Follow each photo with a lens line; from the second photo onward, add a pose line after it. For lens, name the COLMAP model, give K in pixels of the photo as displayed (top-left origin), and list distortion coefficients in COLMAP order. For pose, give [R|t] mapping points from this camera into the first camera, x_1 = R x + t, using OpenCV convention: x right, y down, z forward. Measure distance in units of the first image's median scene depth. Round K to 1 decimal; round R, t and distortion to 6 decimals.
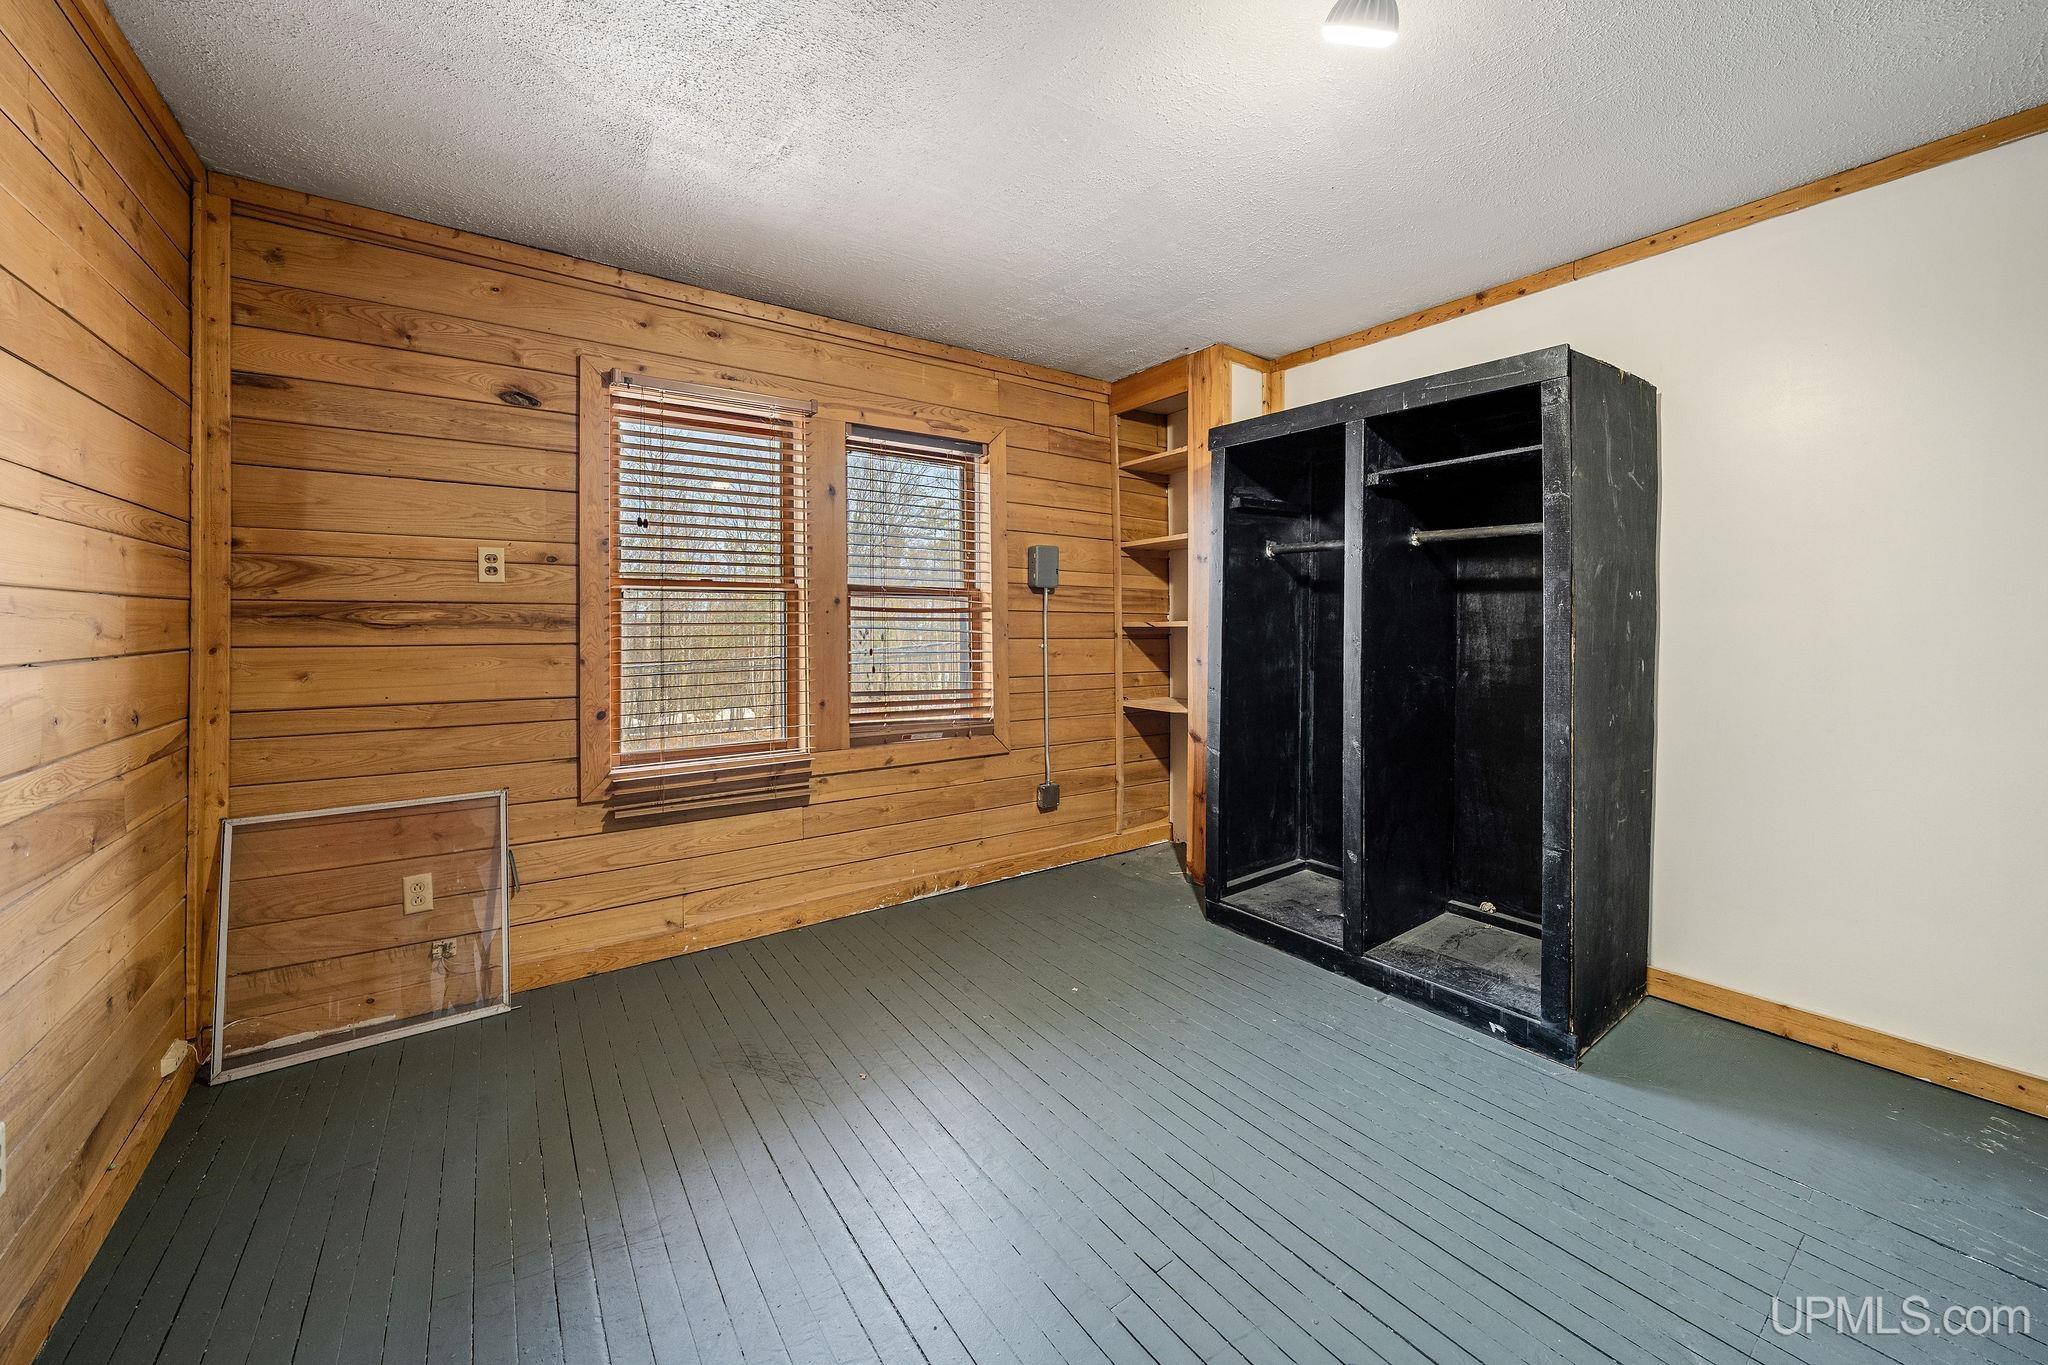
lens RADIAL K [[765.9, 0, 1026.2], [0, 765.9, 627.1], [0, 0, 1]] dist [-0.000044, 0.000074]
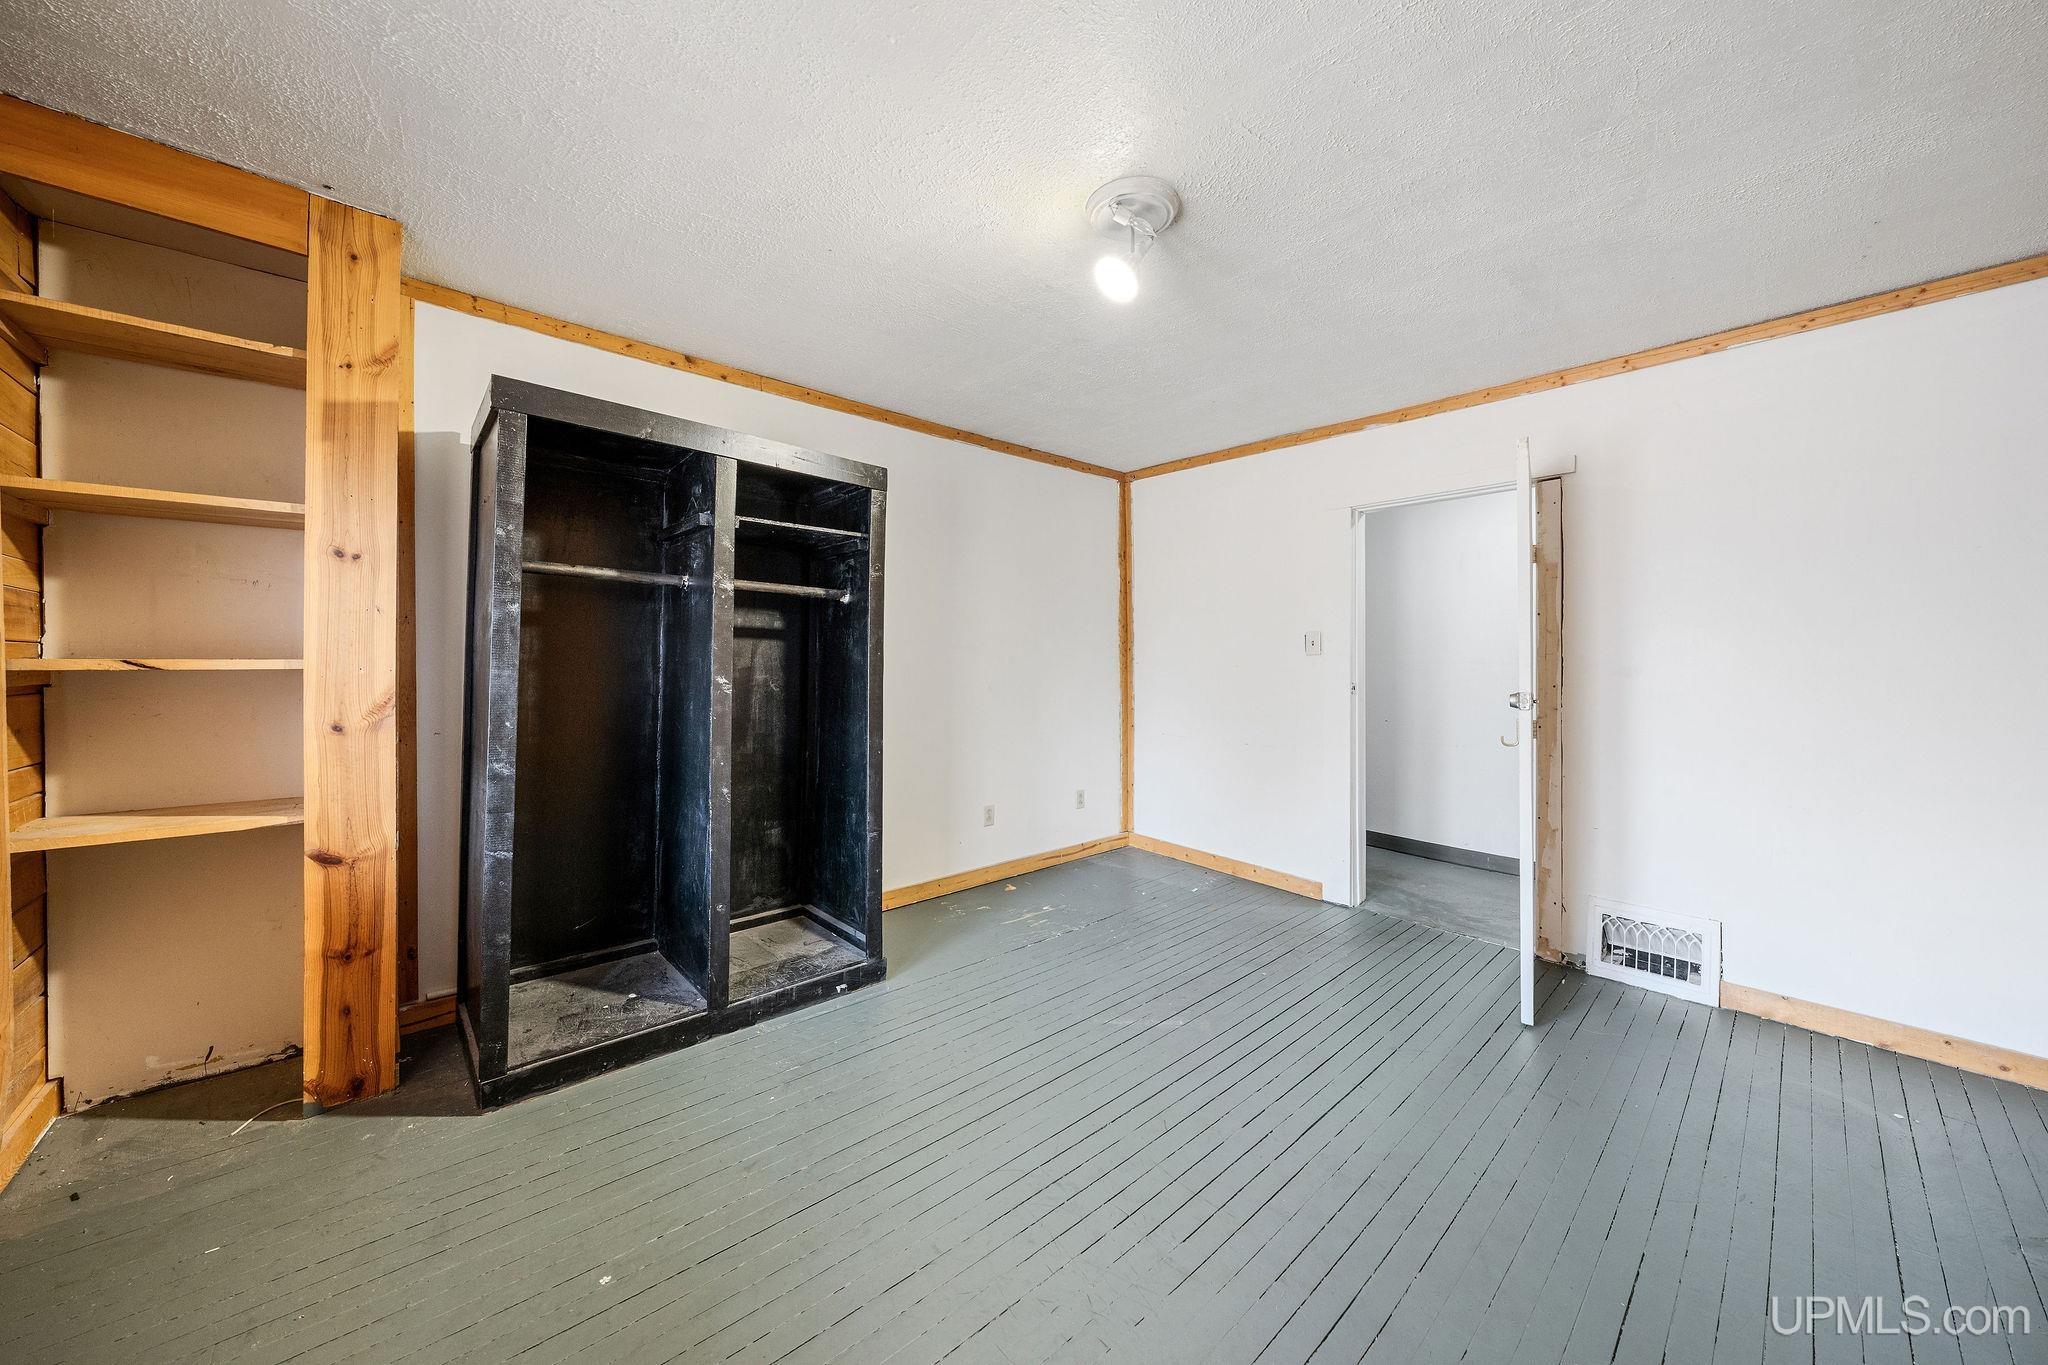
lens RADIAL K [[722.7, 0, 1028.0], [0, 722.7, 661.6], [0, 0, 1]] dist [-0.001505, -0.000158]
pose [[-0.111778, 0.002264, 0.993731, -0.480256], [-0.003751, 0.999989, -0.002700, -0.008607], [-0.993726, -0.004029, -0.111768, 0.662502]]
